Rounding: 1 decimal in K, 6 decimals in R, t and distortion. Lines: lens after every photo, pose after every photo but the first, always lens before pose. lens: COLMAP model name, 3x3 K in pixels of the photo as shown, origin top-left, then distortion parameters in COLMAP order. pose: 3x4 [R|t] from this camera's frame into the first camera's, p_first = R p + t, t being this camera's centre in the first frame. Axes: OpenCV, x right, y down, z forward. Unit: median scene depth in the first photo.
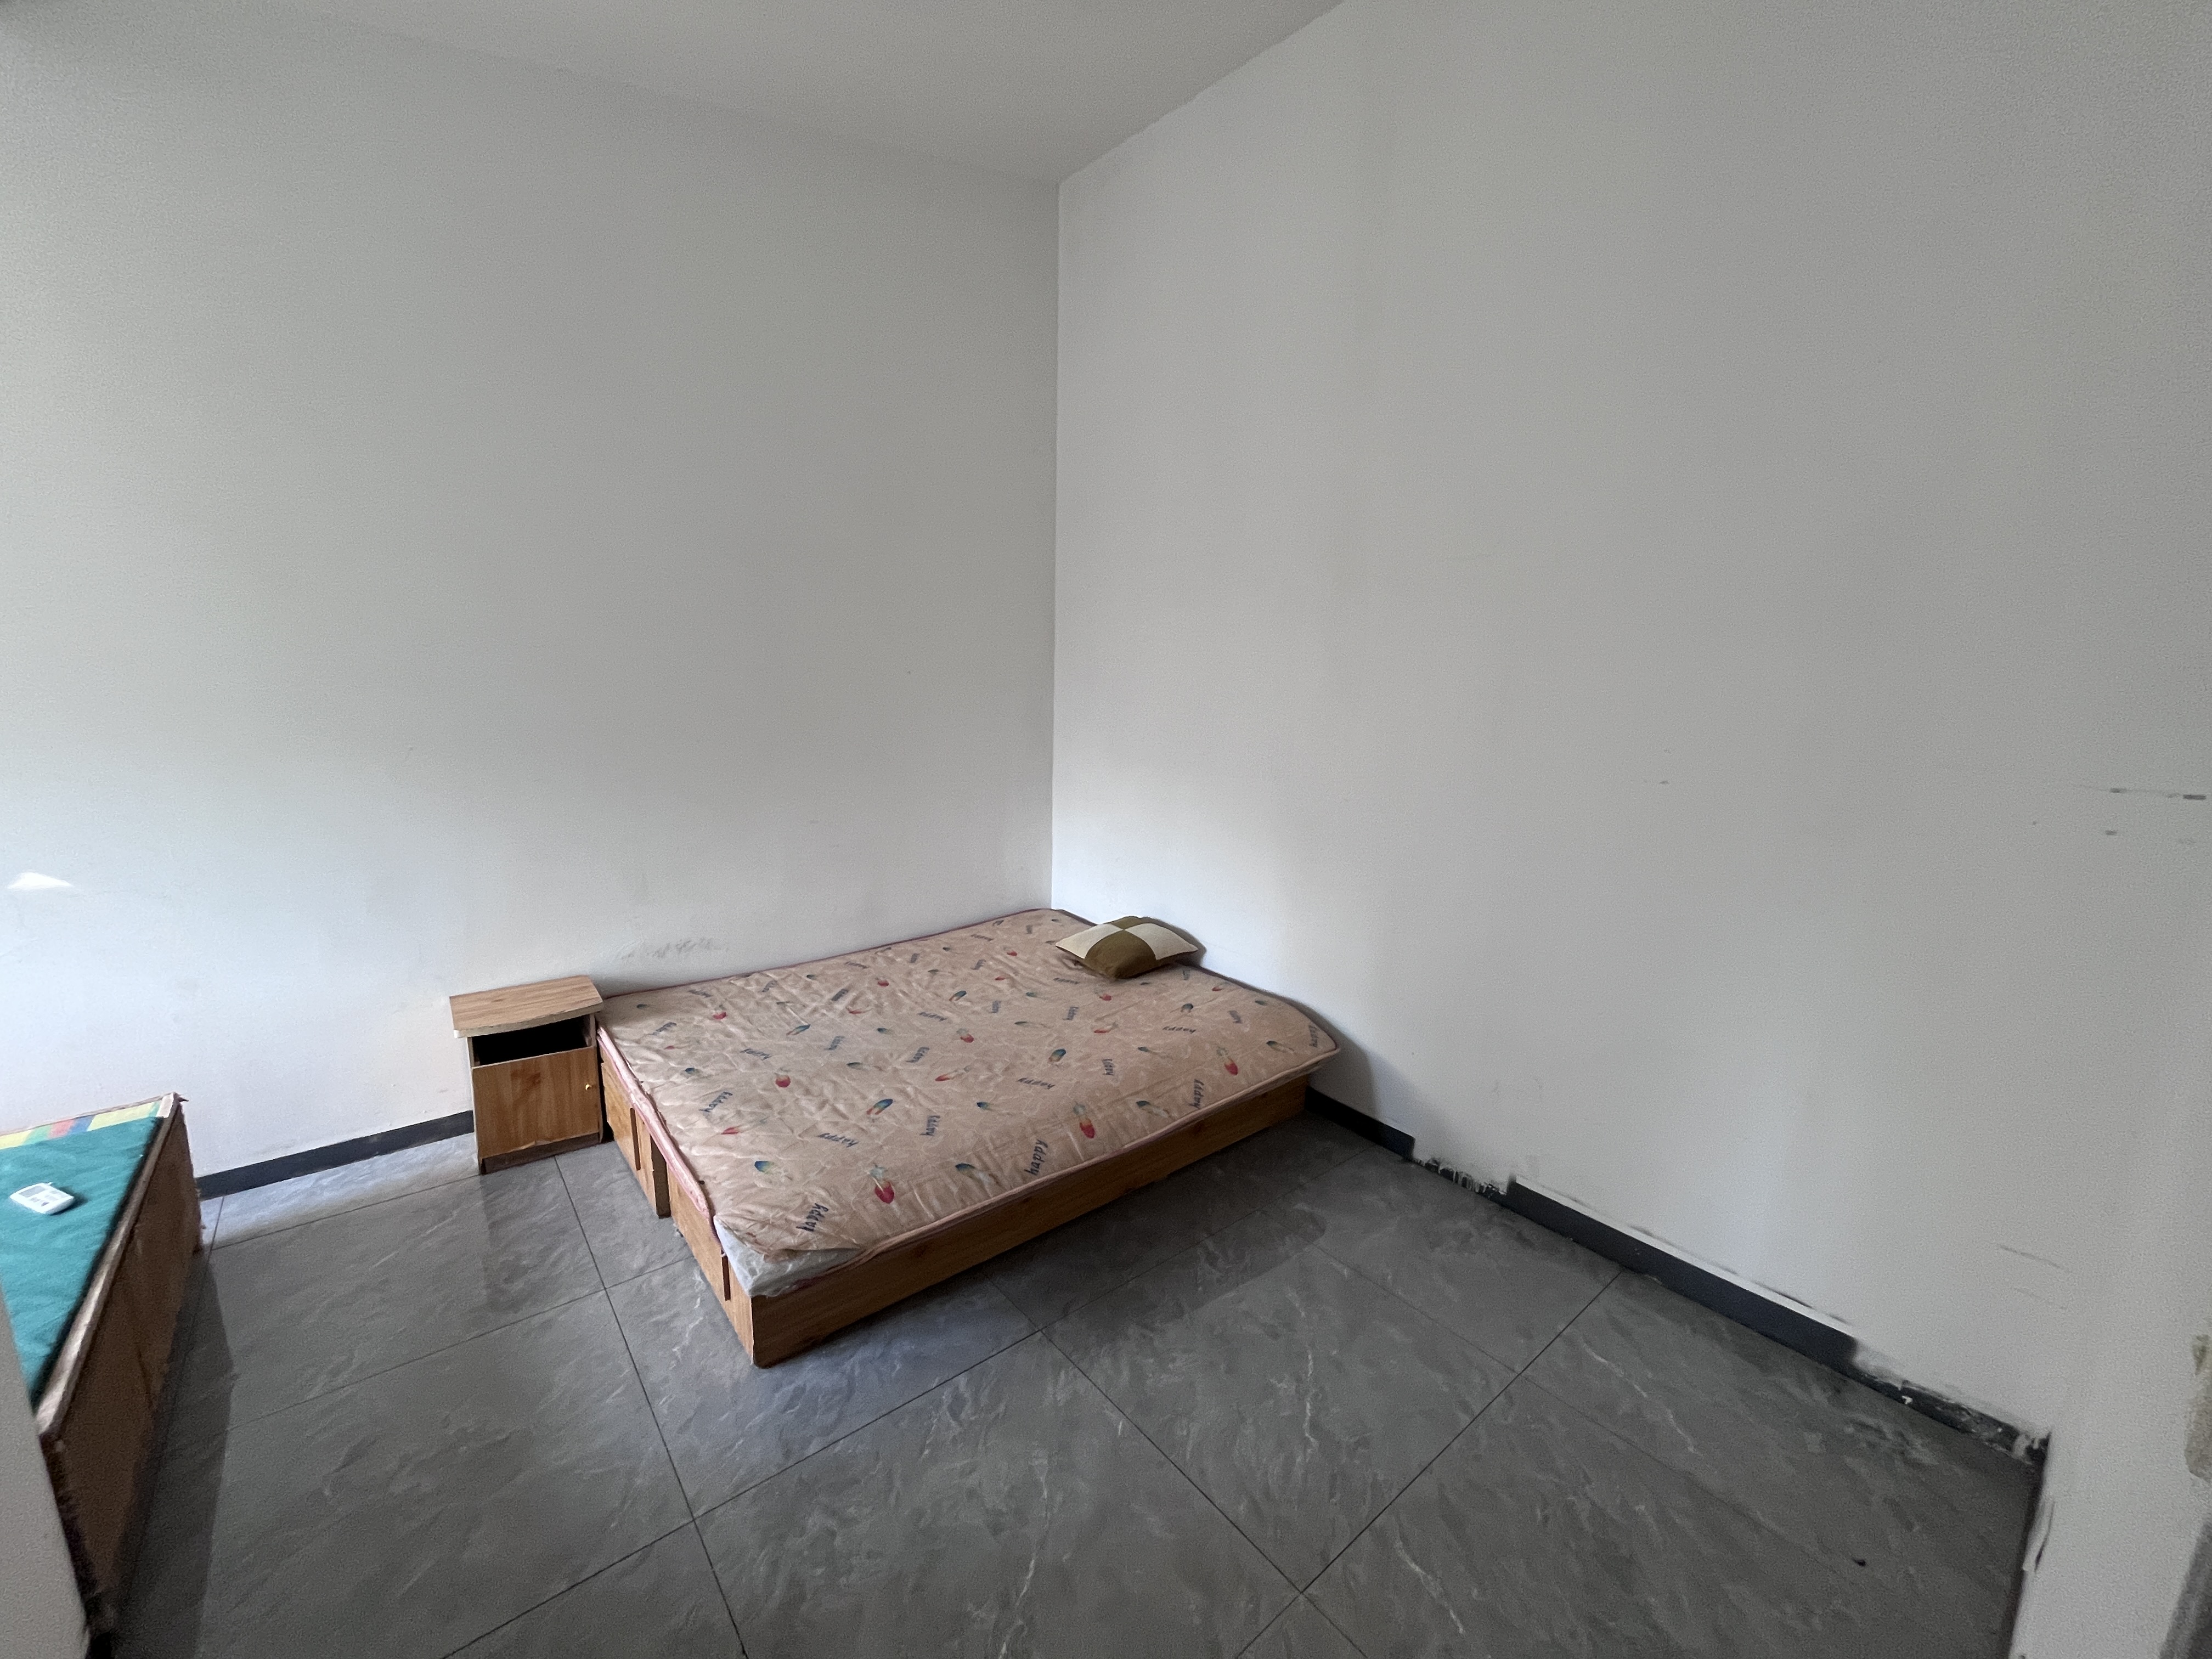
lens RADIAL K [[888.5, 0, 1107.7], [0, 888.5, 833.2], [0, 0, 1]] dist [-0.000733, 0.000006]
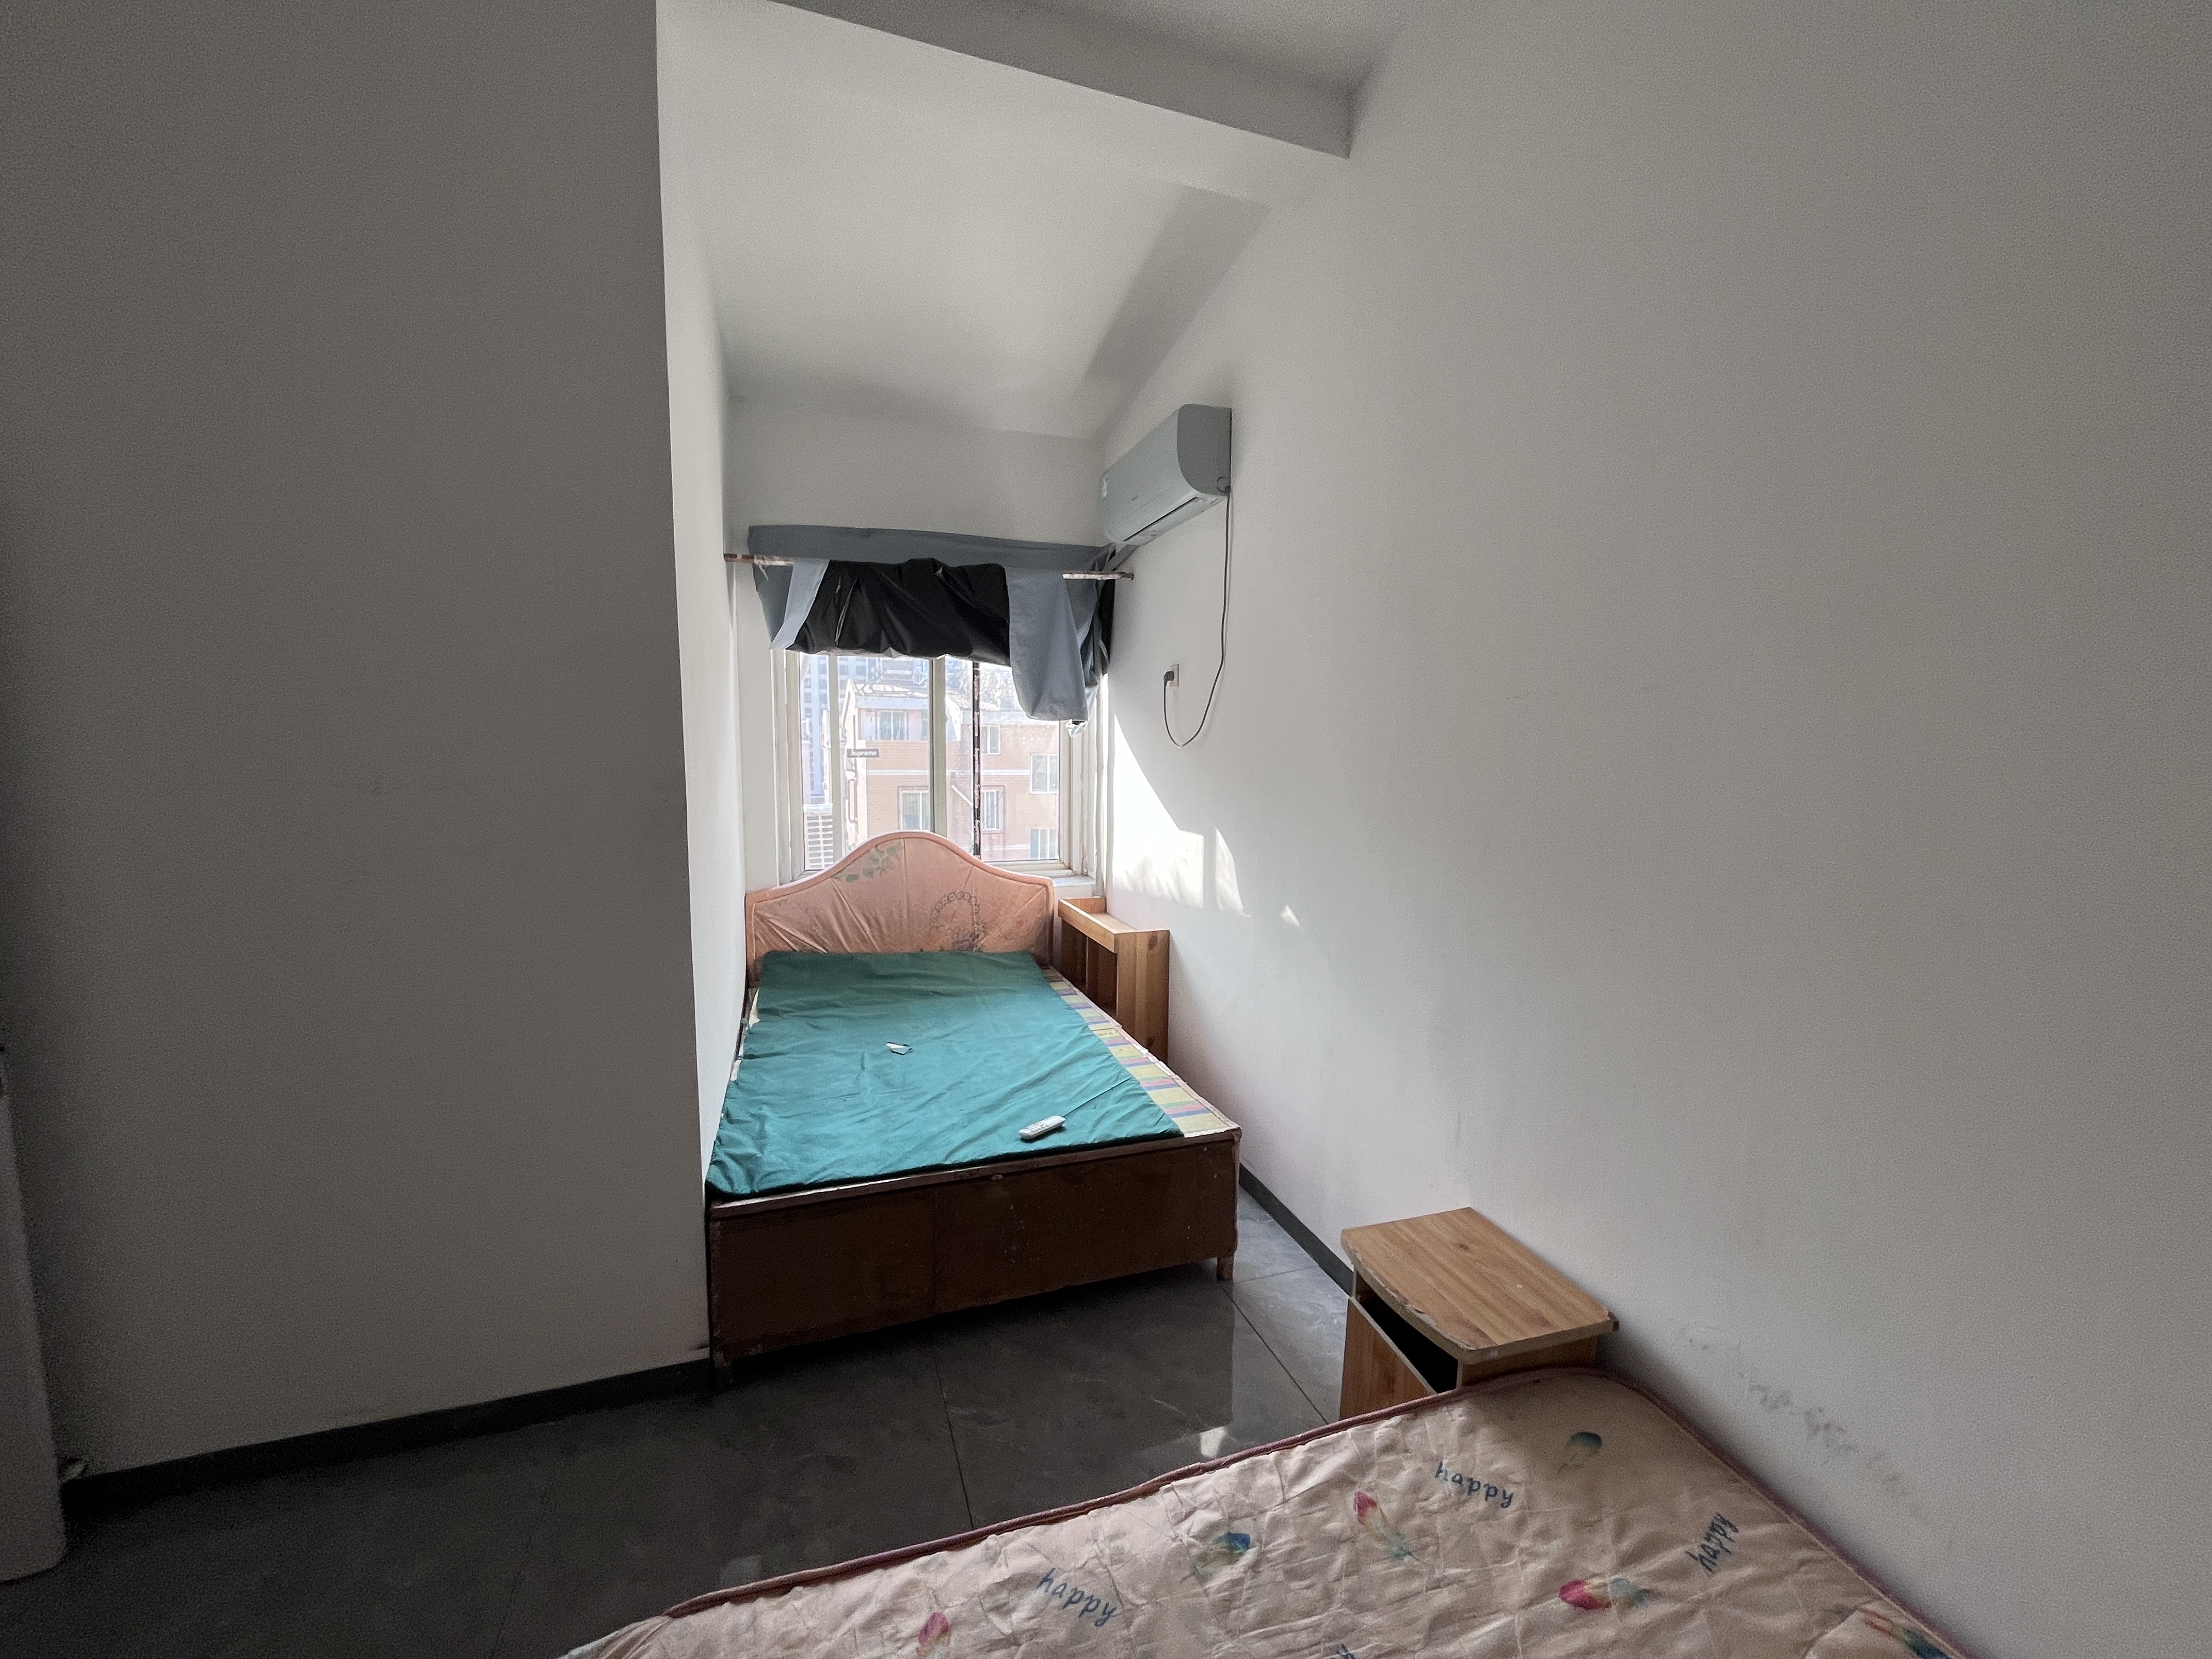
lens RADIAL K [[888.5, 0, 1097.8], [0, 888.5, 832.3], [0, 0, 1]] dist [-0.000733, 0.000006]
pose [[-0.358418, 0.068559, -0.931040, -0.028555], [-0.195158, 0.969763, 0.146540, -0.135358], [0.912935, 0.234223, -0.334201, 0.894395]]
